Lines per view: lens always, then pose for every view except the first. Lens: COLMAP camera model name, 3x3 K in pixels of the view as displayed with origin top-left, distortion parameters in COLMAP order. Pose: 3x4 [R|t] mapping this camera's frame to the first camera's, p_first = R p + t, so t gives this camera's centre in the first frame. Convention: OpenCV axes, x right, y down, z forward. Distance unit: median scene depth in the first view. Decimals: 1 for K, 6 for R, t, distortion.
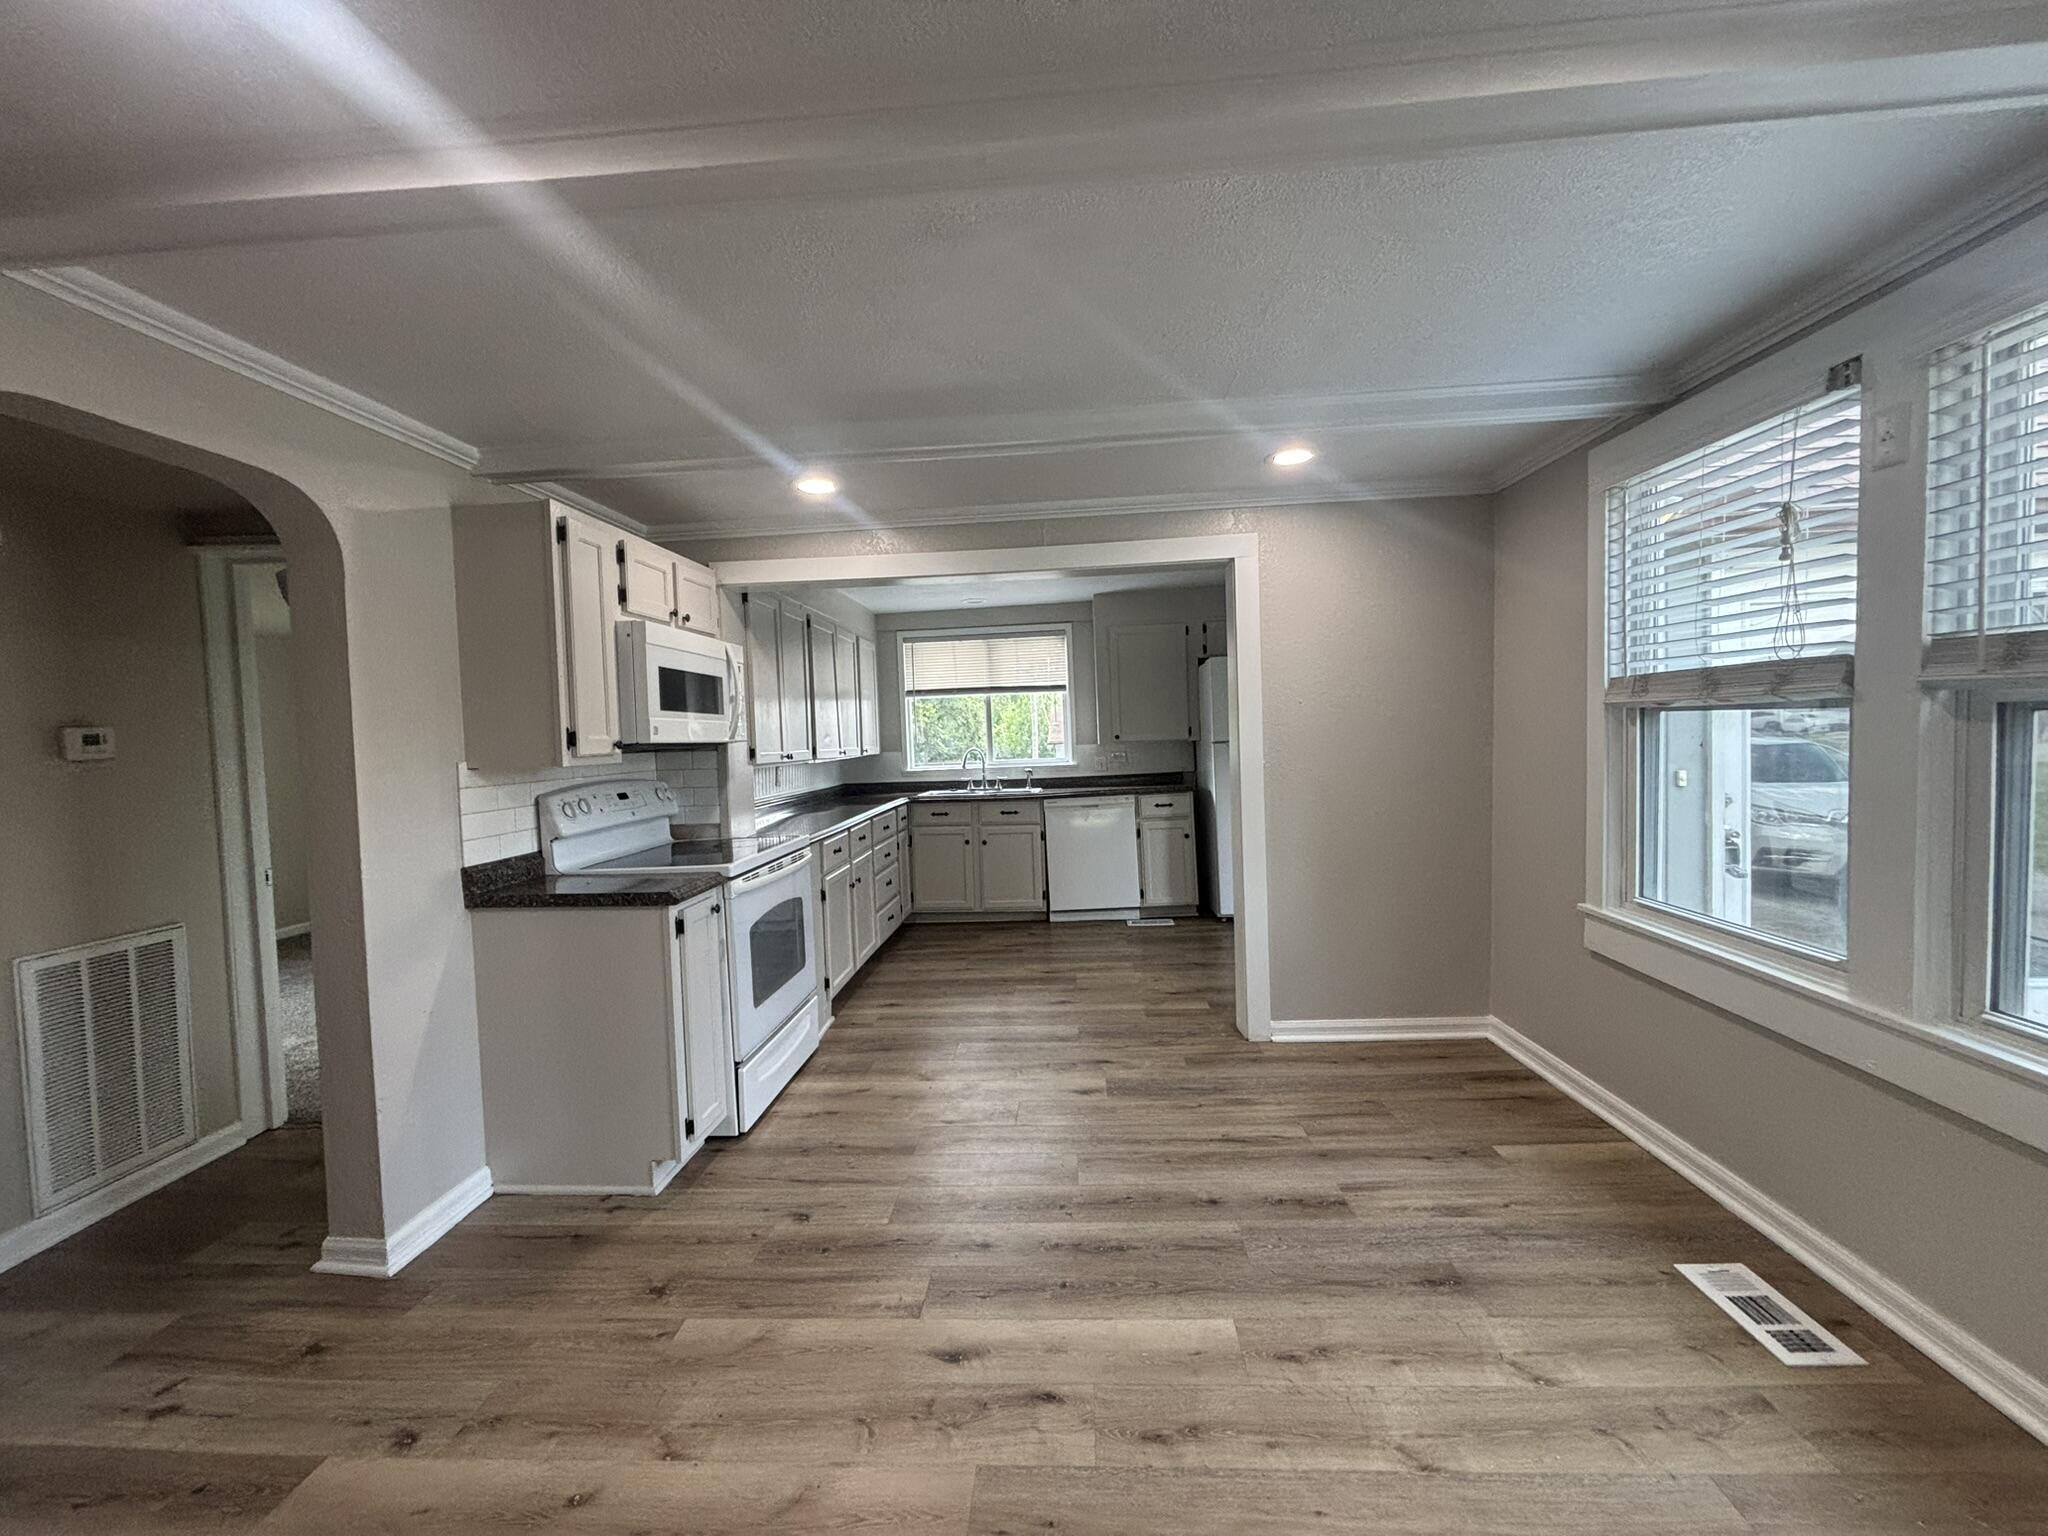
lens RADIAL K [[826.7, 0, 1010.5], [0, 826.7, 764.5], [0, 0, 1]] dist [0.002367, -0.000967]
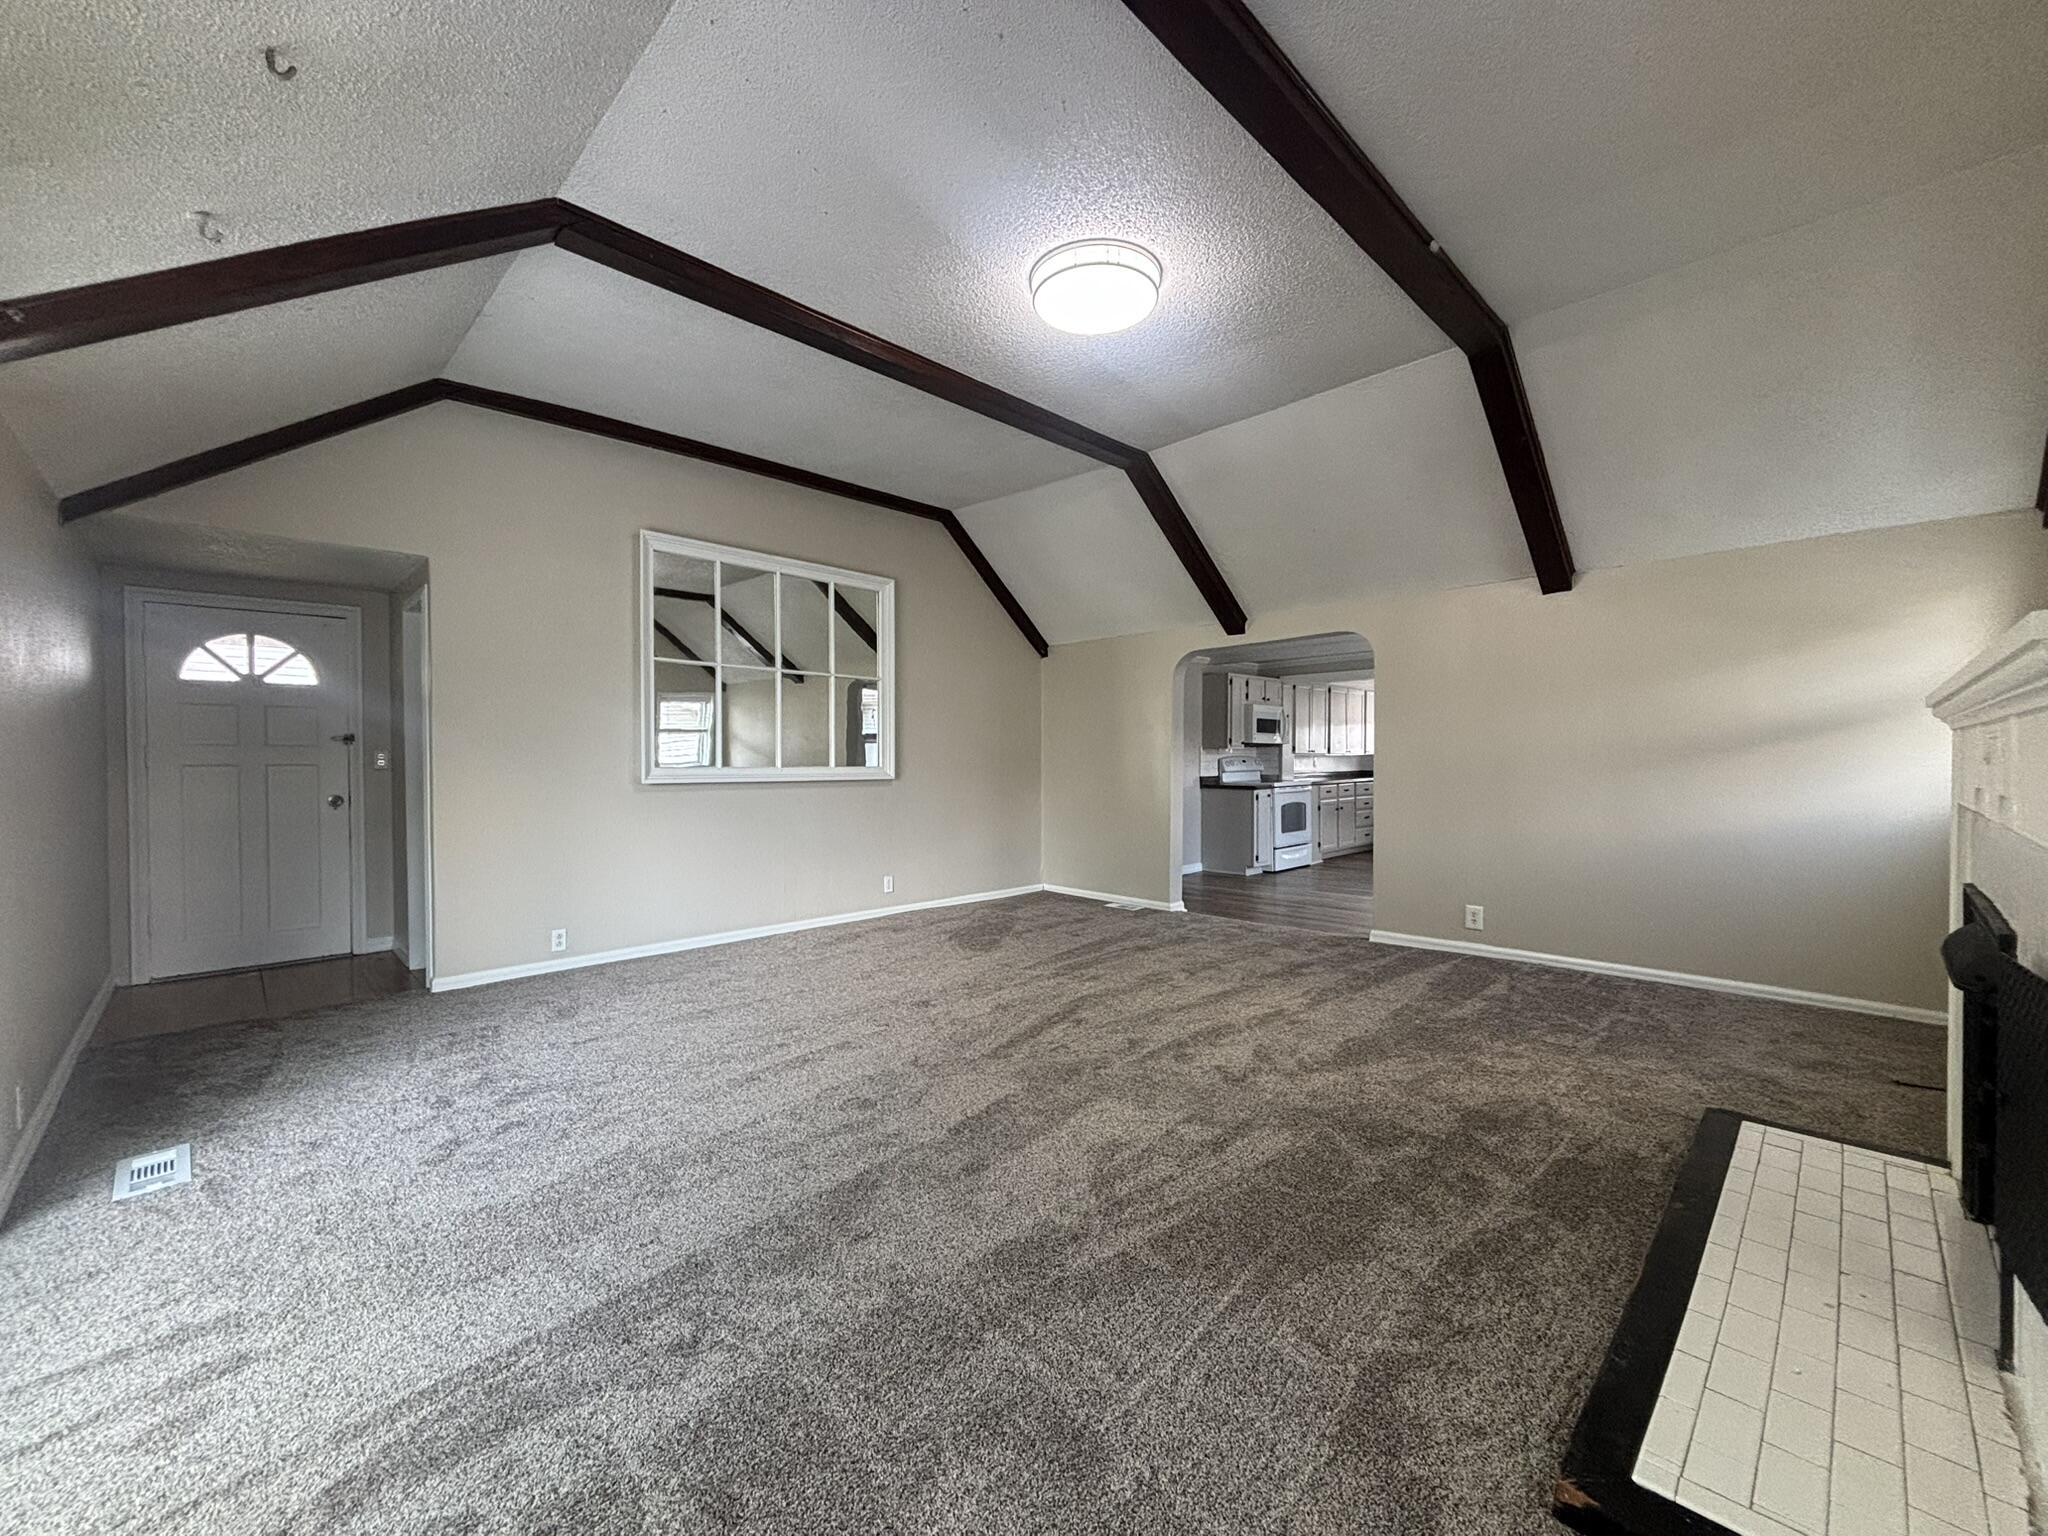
lens RADIAL K [[826.7, 0, 1015.5], [0, 826.7, 762.3], [0, 0, 1]] dist [0.002367, -0.000967]
pose [[0.750531, 0.042309, -0.659480, 1.069765], [-0.050299, 0.998711, 0.006828, 0.080035], [0.658918, 0.028047, 0.751691, -2.172160]]
